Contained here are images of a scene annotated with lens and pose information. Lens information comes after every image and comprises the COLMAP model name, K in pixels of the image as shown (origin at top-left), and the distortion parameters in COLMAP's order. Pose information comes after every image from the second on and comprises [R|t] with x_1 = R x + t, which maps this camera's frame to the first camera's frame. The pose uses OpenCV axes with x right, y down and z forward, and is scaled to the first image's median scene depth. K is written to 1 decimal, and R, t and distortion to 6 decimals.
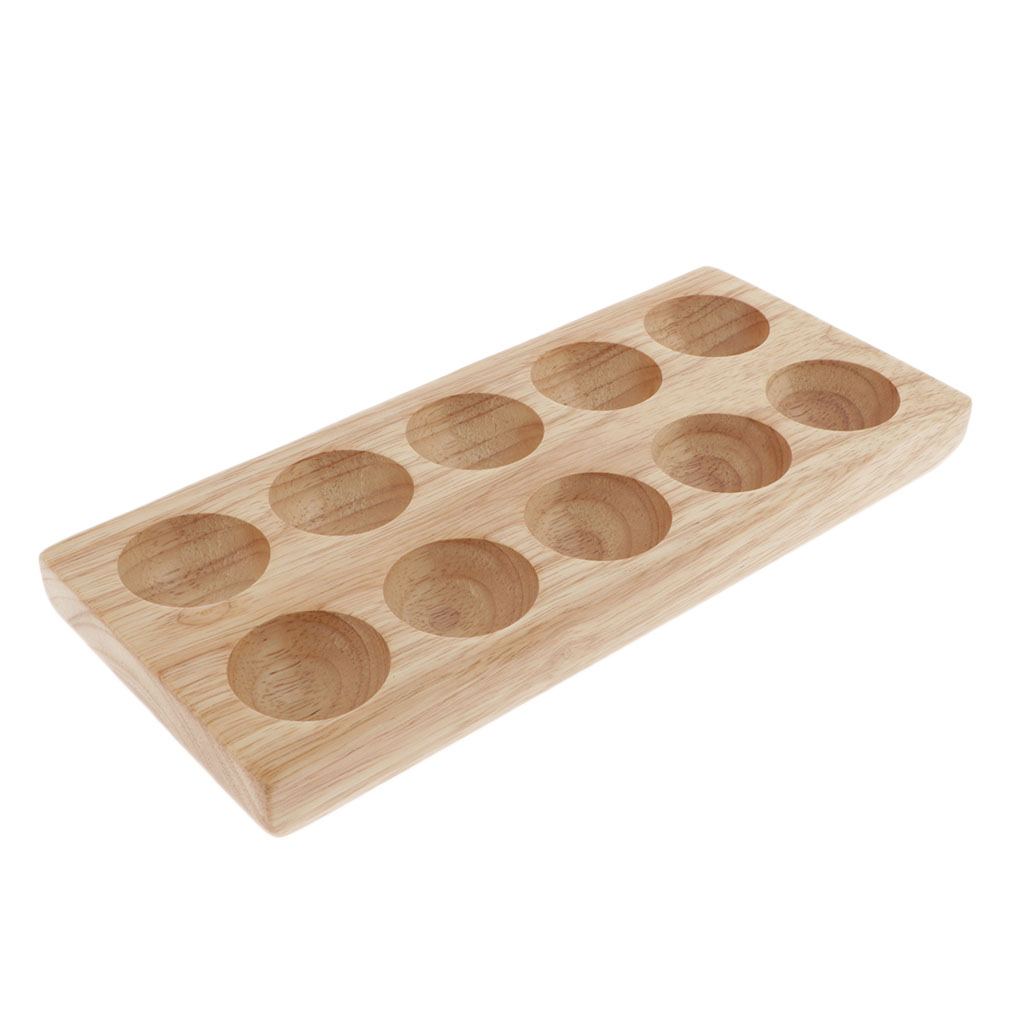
lens RADIAL K [[1746.6, 0, 475.4], [0, 1746.6, 512.0], [0, 0, 1]] dist [-0.051884, -0.098780]
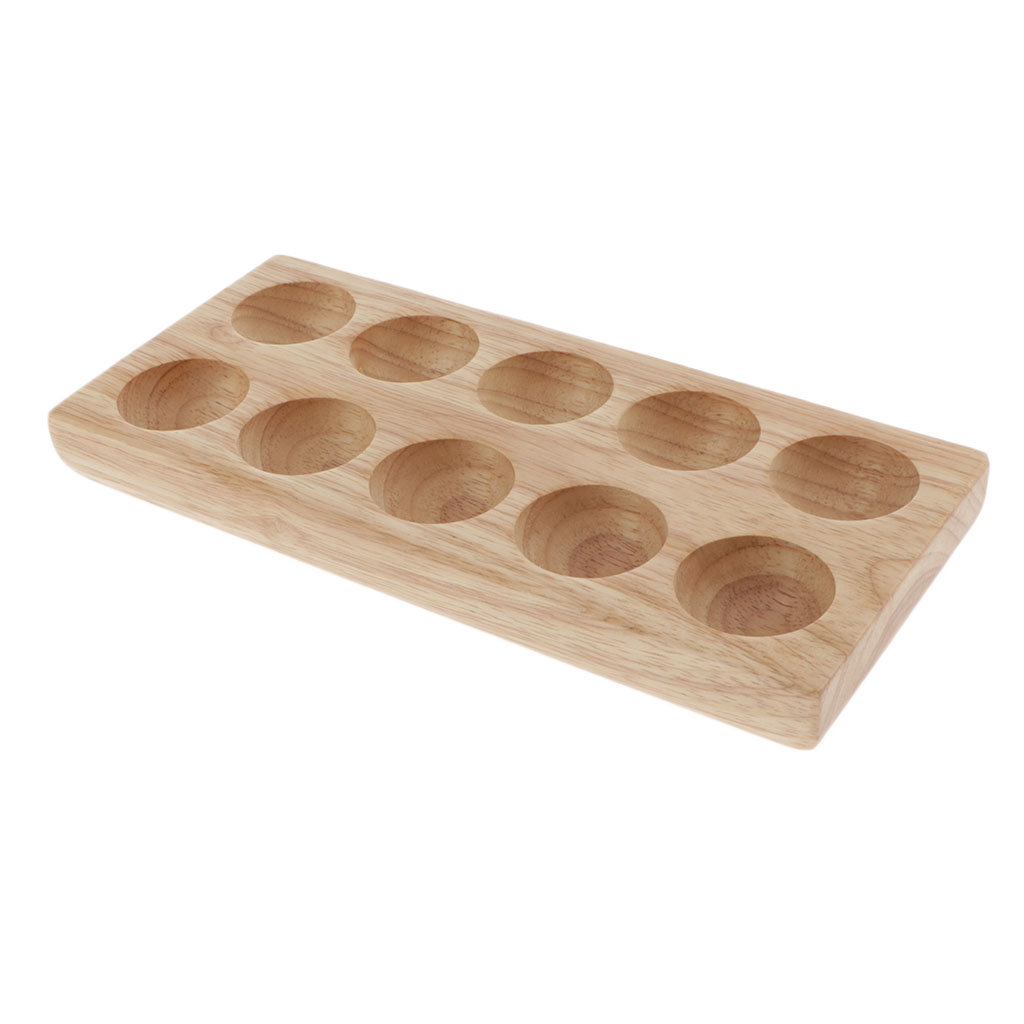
lens RADIAL K [[1746.6, 0, 475.4], [0, 1746.6, 512.0], [0, 0, 1]] dist [-0.051884, -0.098780]
pose [[0.298927, 0.558370, -0.773864, 0.834512], [-0.516304, 0.776633, 0.360931, -0.344458], [0.802542, 0.291657, 0.520445, 0.478075]]
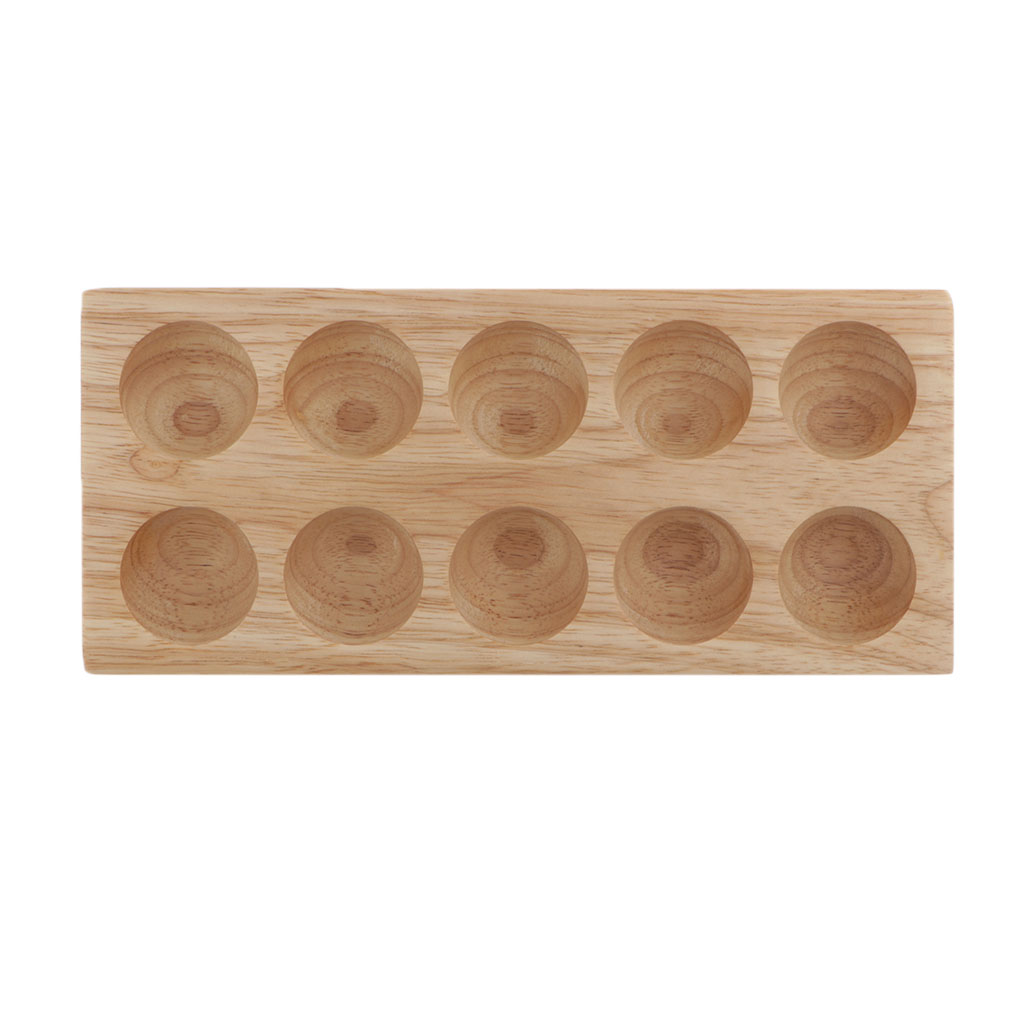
lens RADIAL K [[1795.0, 0, 467.0], [0, 1795.0, 536.4], [0, 0, 1]] dist [-0.043537, -0.035752]
pose [[0.780236, 0.625416, 0.009366, 0.019841], [-0.371402, 0.451189, 0.811473, -0.847933], [0.503282, -0.636619, 0.584314, 0.350654]]
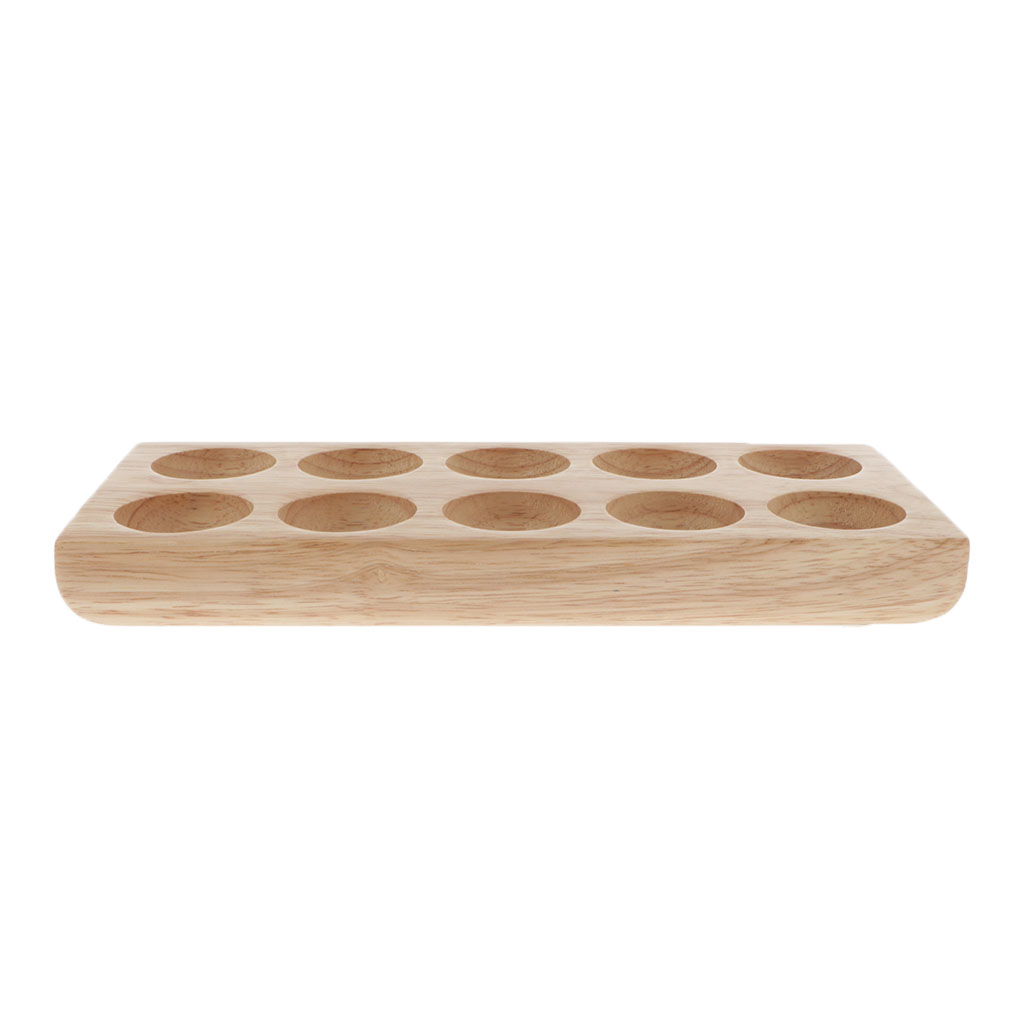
lens RADIAL K [[1539.2, 0, 479.8], [0, 1539.2, 524.5], [0, 0, 1]] dist [-0.095776, 0.035889]
pose [[0.781491, 0.193304, -0.593216, 0.590635], [-0.379178, 0.902209, -0.205530, 0.201999], [0.495474, 0.385555, 0.778365, 0.254050]]
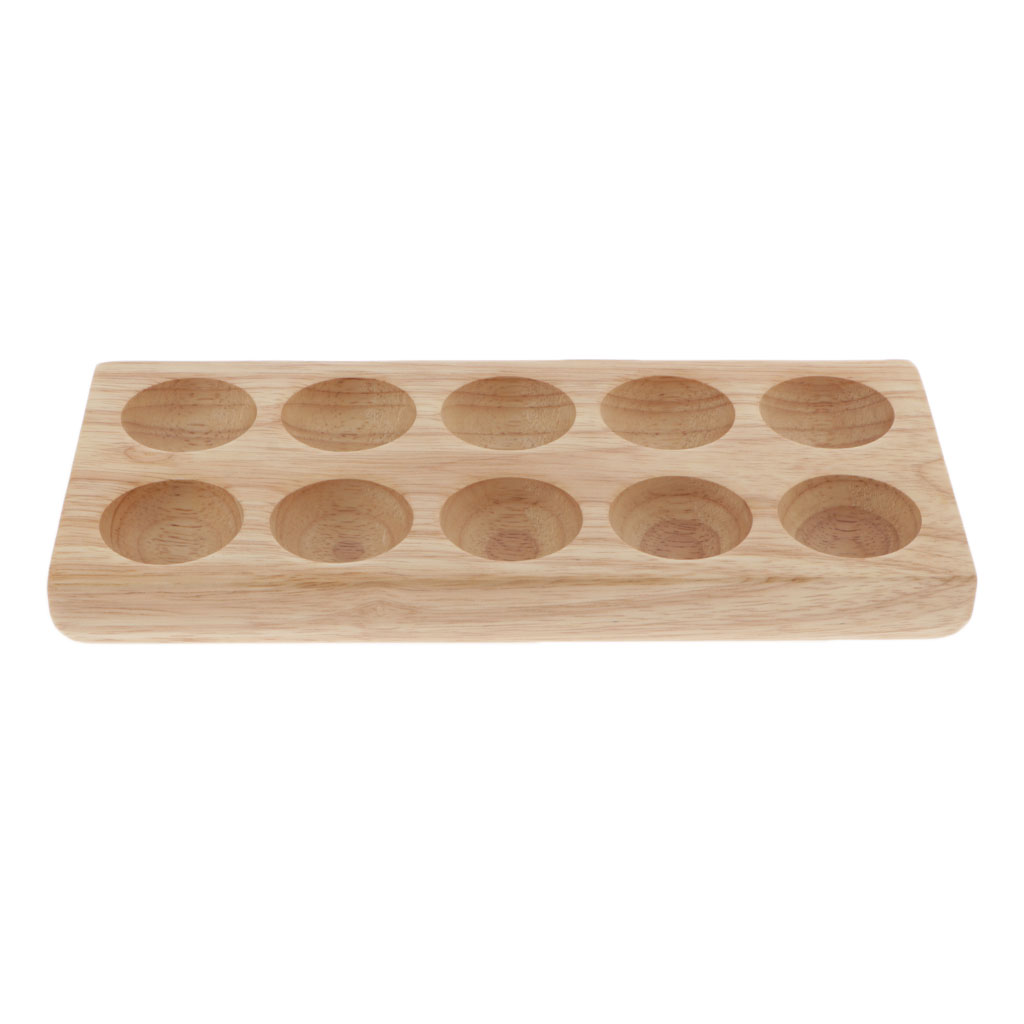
lens RADIAL K [[2429.1, 0, 473.7], [0, 2429.1, 512.6], [0, 0, 1]] dist [0.075070, -0.129219]
pose [[0.781589, 0.370228, -0.502045, 0.743027], [-0.374751, 0.922083, 0.096564, -0.126466], [0.498678, 0.112668, 0.859434, -0.234310]]
